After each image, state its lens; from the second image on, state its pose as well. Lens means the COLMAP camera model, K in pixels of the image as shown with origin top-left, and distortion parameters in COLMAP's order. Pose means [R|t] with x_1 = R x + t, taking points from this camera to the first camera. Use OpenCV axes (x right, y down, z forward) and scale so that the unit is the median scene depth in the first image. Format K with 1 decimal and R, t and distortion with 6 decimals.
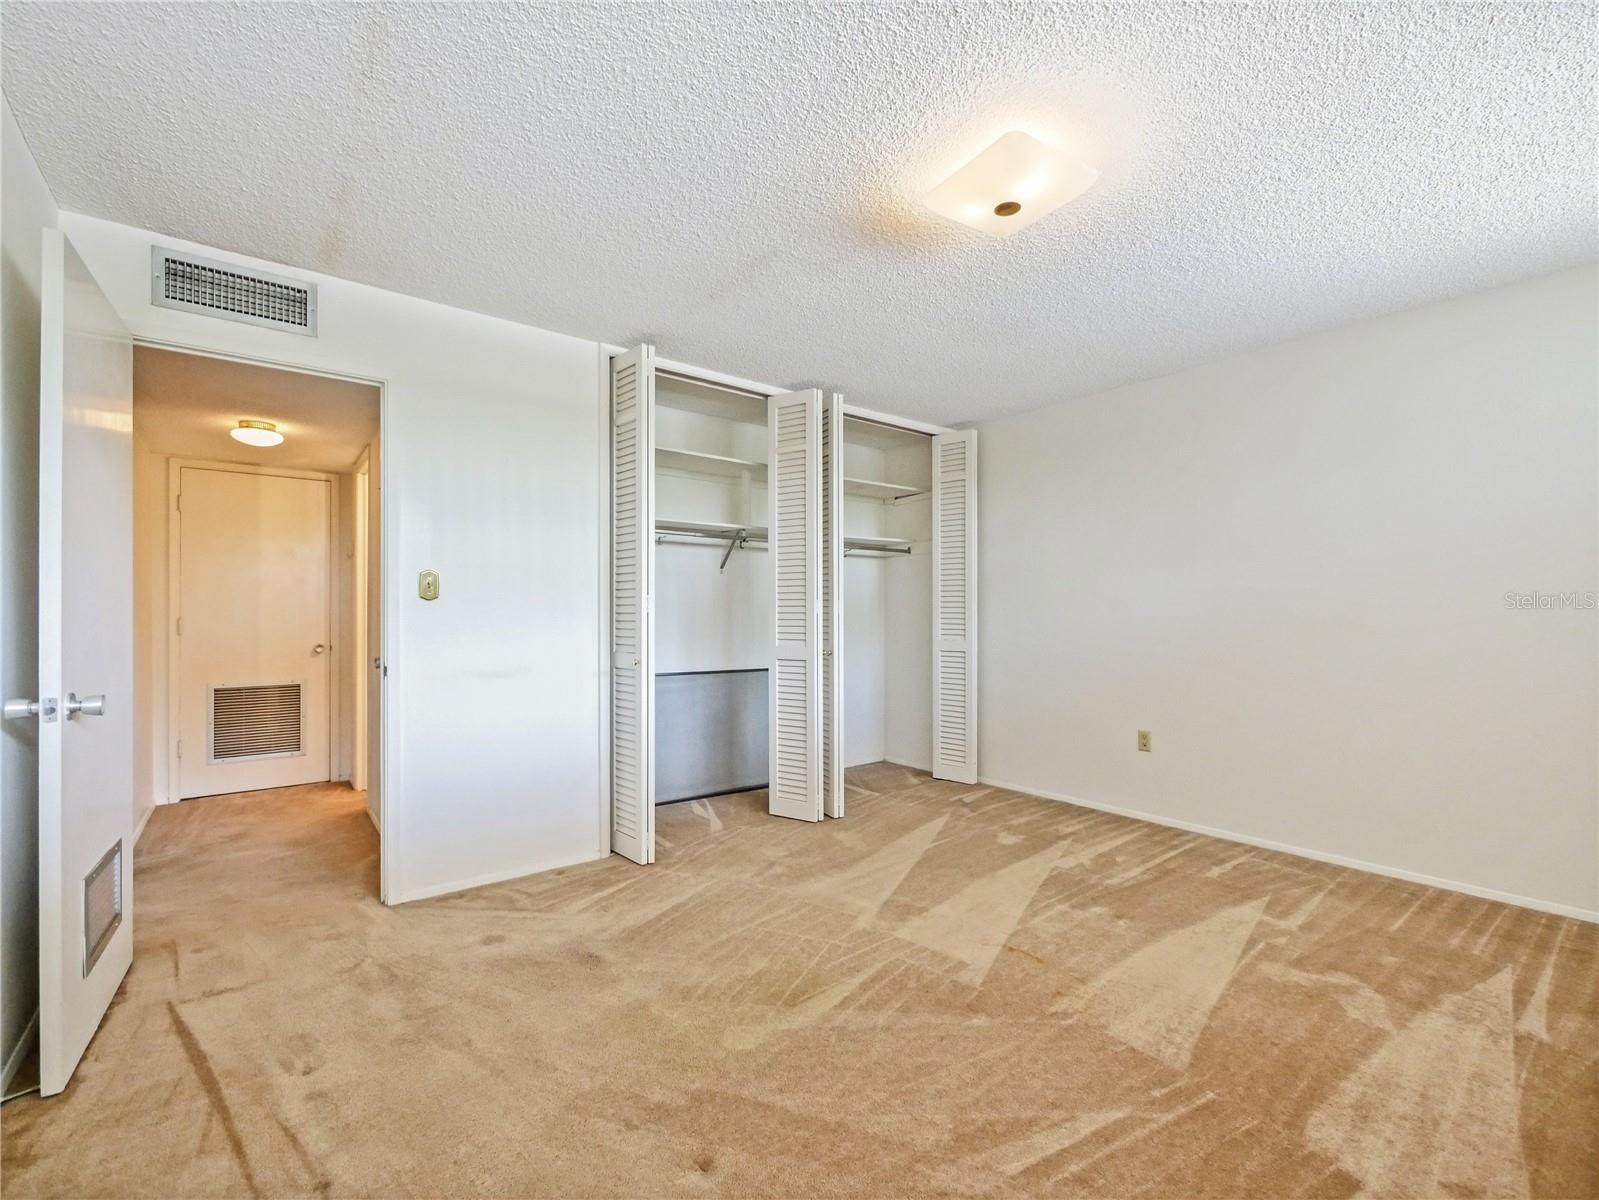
lens RADIAL K [[665.3, 0, 800.8], [0, 665.3, 621.6], [0, 0, 1]] dist [-0.001016, -0.000010]
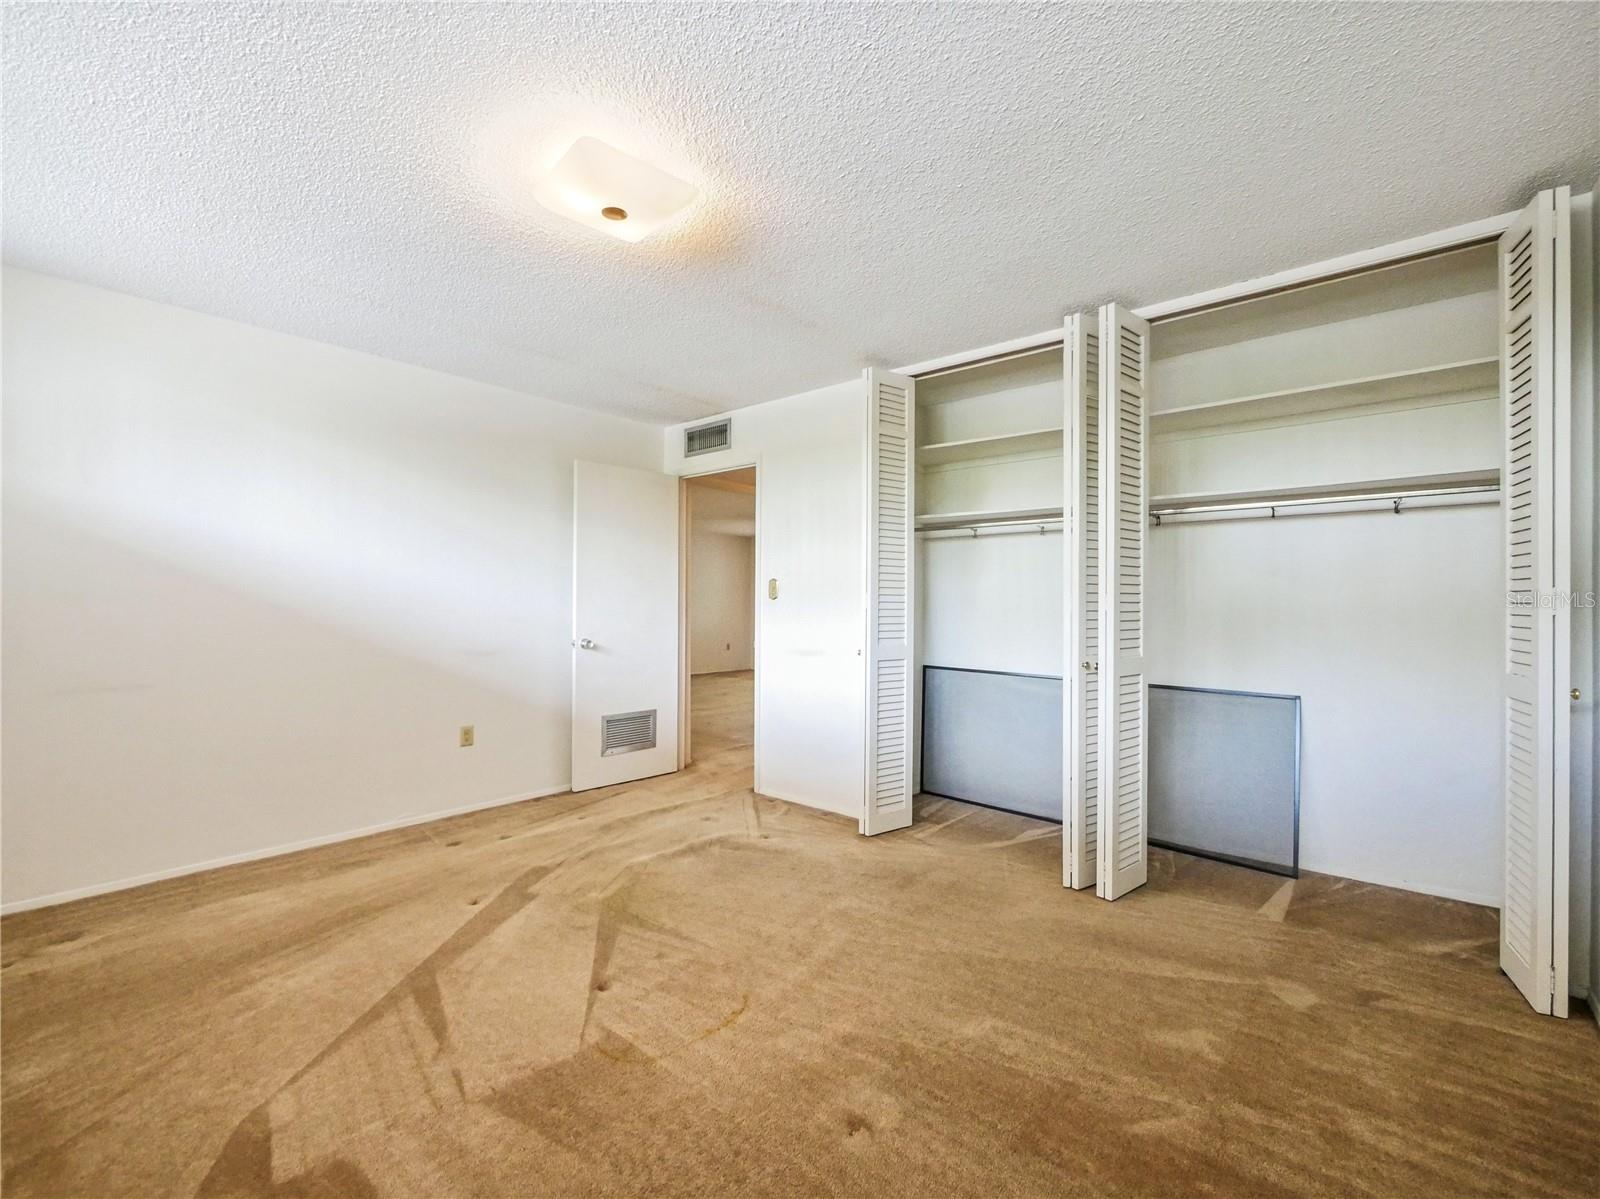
lens RADIAL K [[696.3, 0, 809.6], [0, 696.3, 588.8], [0, 0, 1]] dist [-0.002855, 0.000176]
pose [[0.229211, -0.010600, -0.973319, 0.930603], [-0.002421, 0.999931, -0.011460, -0.035317], [0.973374, 0.004983, 0.229169, 0.673901]]
